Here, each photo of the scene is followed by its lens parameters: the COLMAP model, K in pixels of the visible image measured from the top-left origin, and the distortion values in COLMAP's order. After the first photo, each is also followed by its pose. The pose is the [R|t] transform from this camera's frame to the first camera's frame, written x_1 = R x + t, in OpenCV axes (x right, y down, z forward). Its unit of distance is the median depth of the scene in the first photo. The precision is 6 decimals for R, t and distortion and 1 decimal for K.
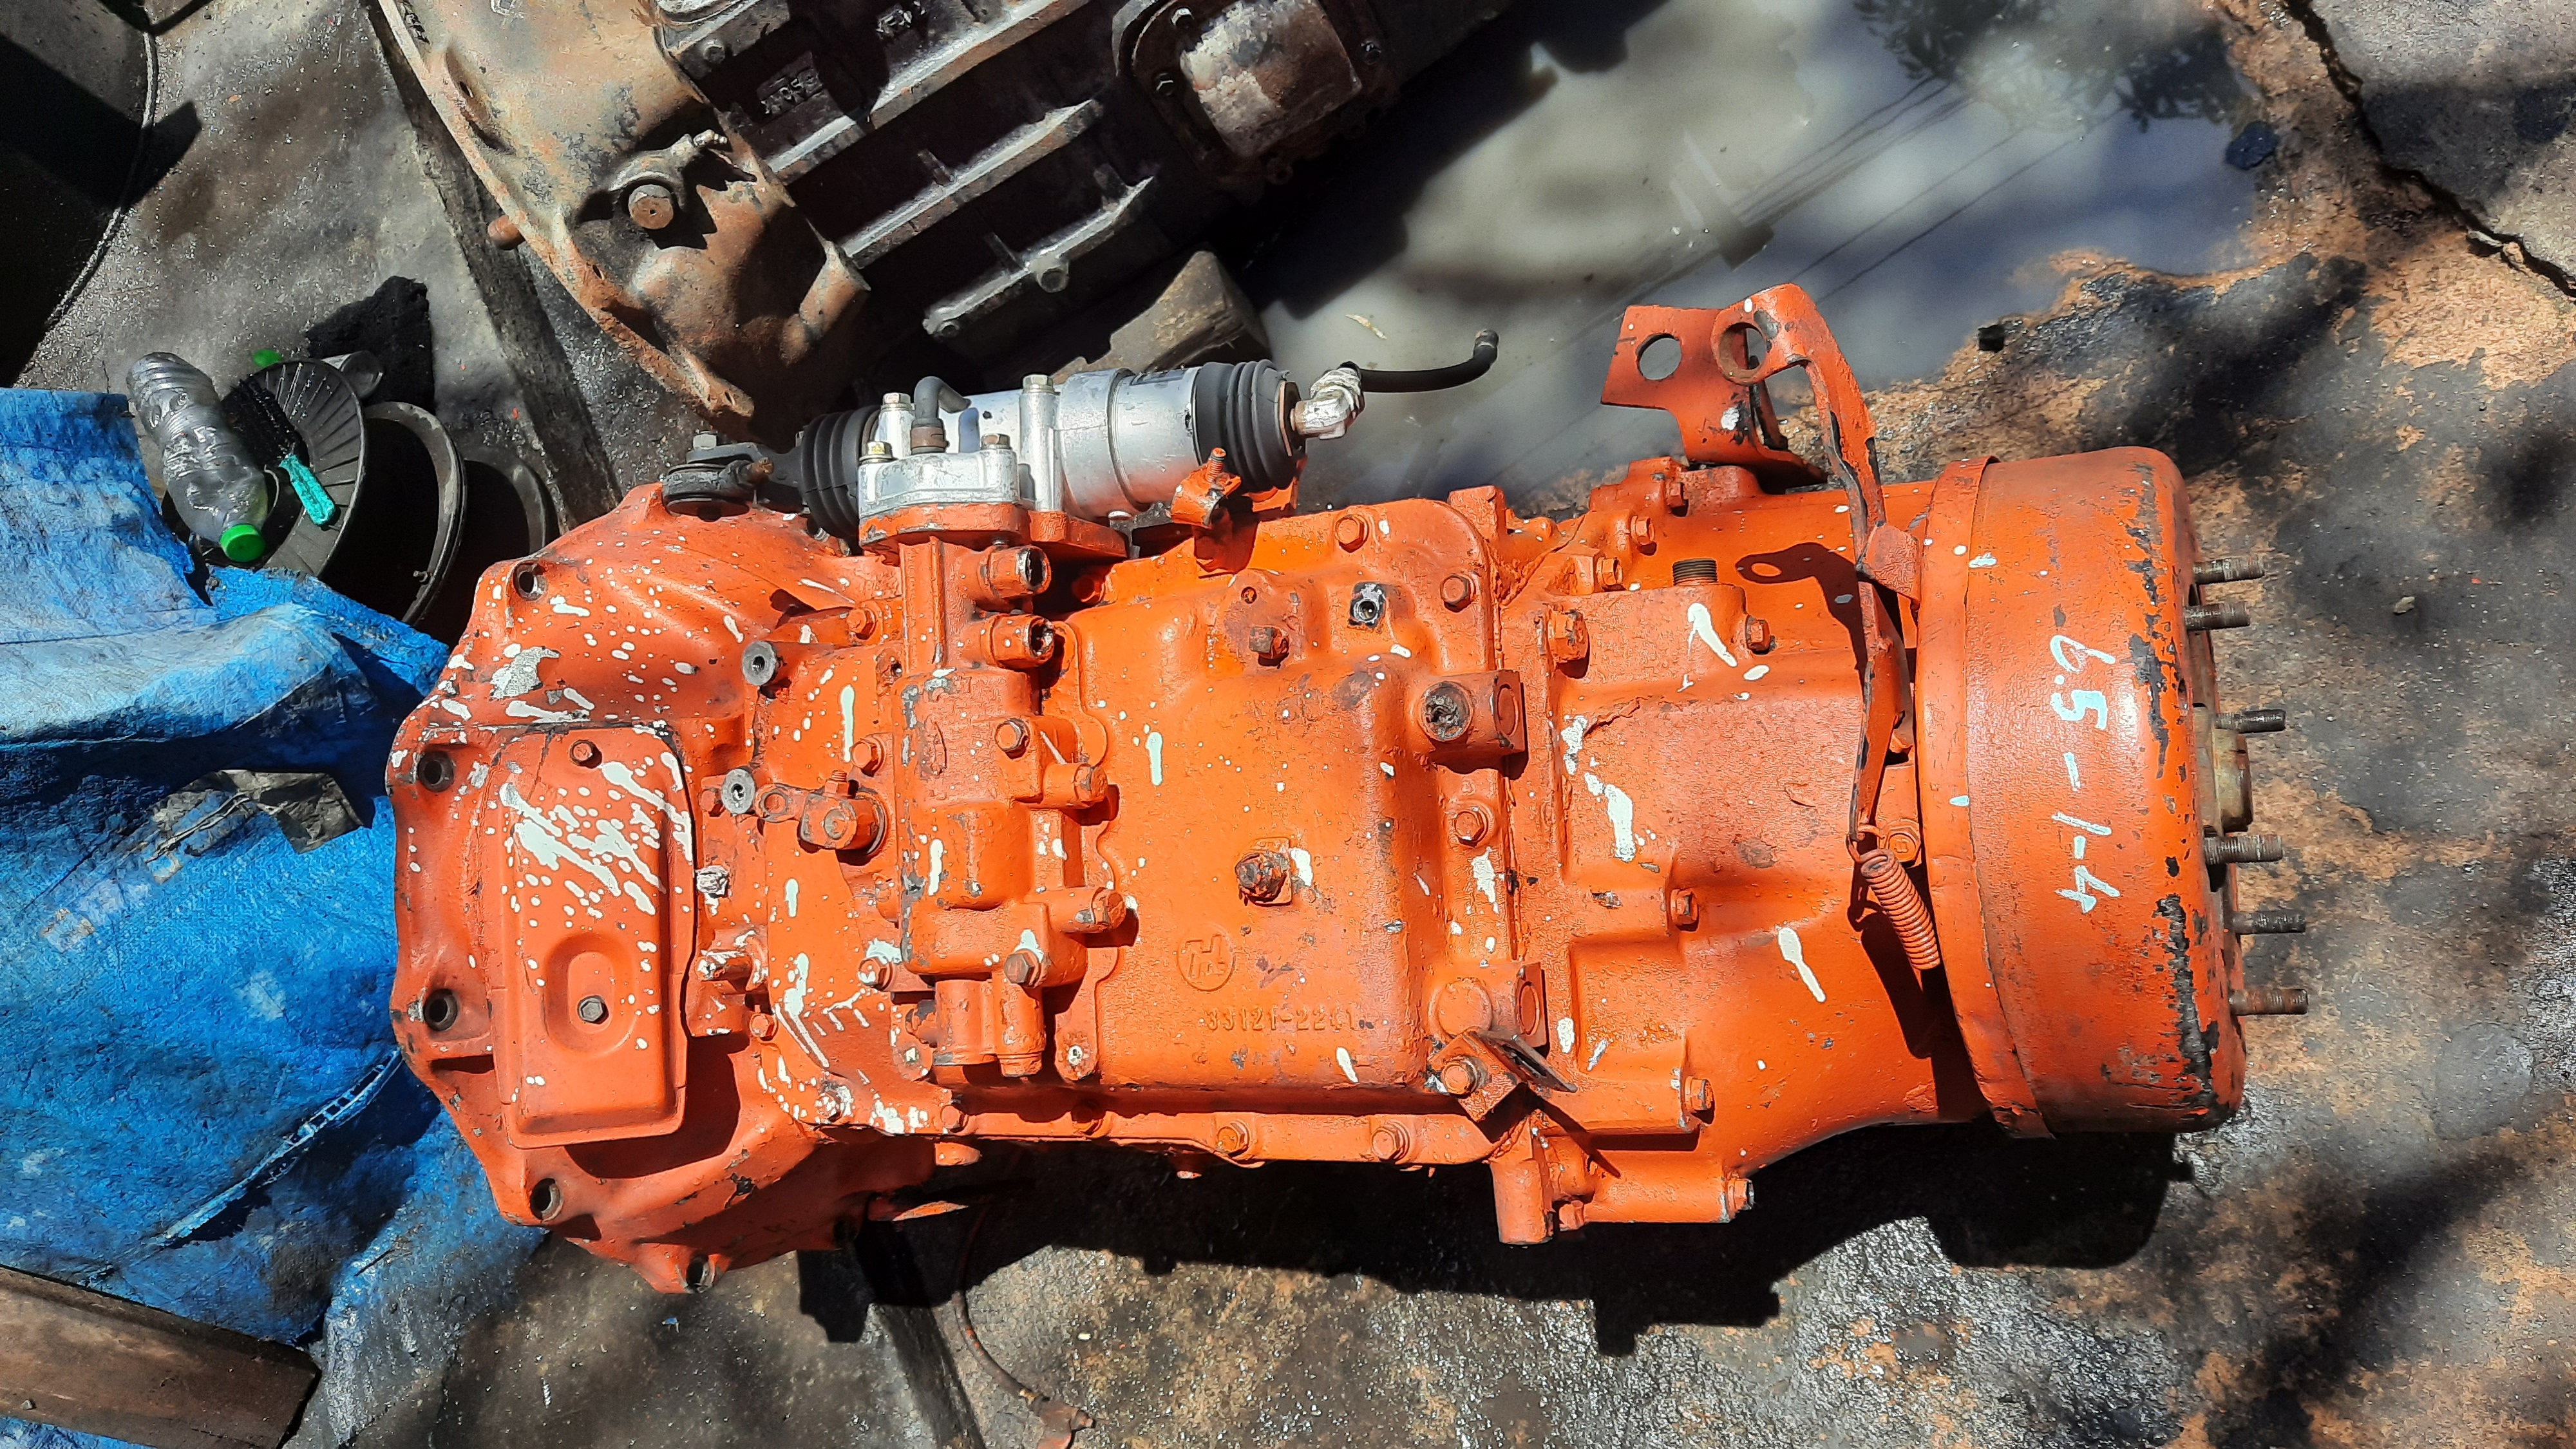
lens RADIAL K [[1971.9, 0, 1288.0], [0, 1971.9, 724.5], [0, 0, 1]] dist [0.057877, -0.058404]
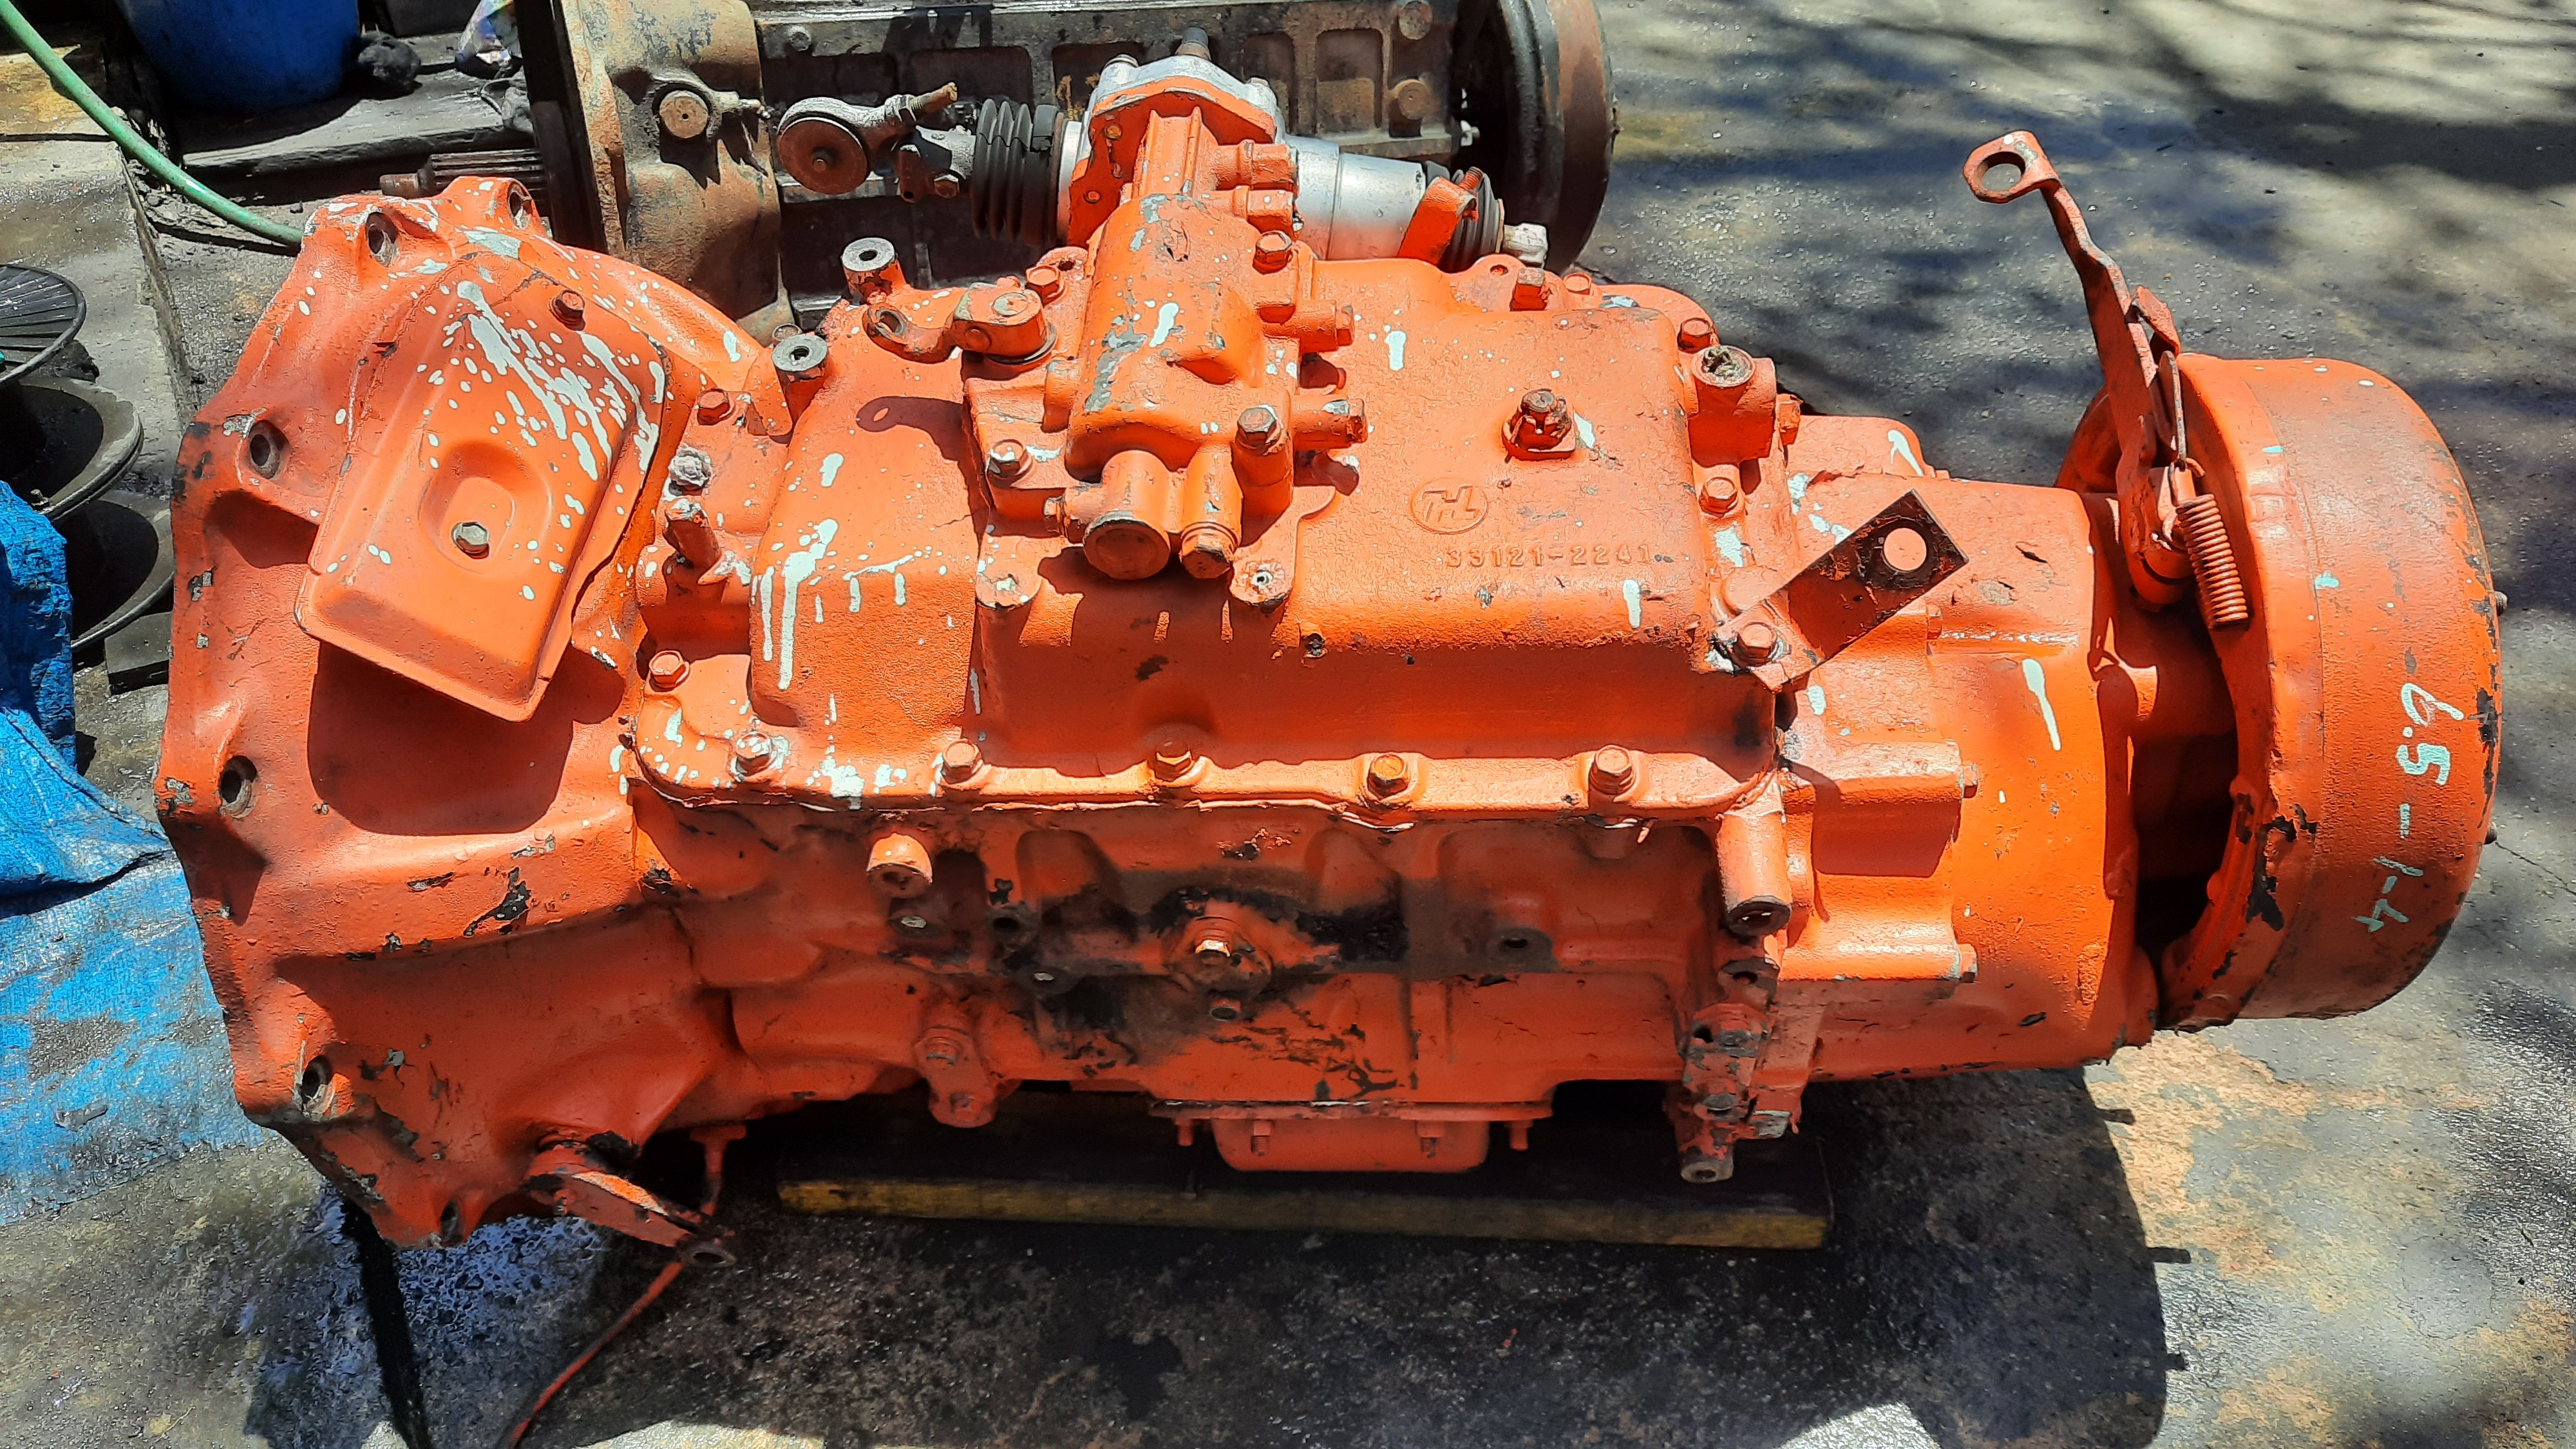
lens RADIAL K [[1971.9, 0, 1288.0], [0, 1971.9, 724.5], [0, 0, 1]] dist [0.057877, -0.058404]
pose [[0.901422, 0.339435, 0.268740, -0.253506], [-0.119263, 0.791402, -0.599550, 0.598726], [-0.416190, 0.508397, 0.753869, 0.361456]]
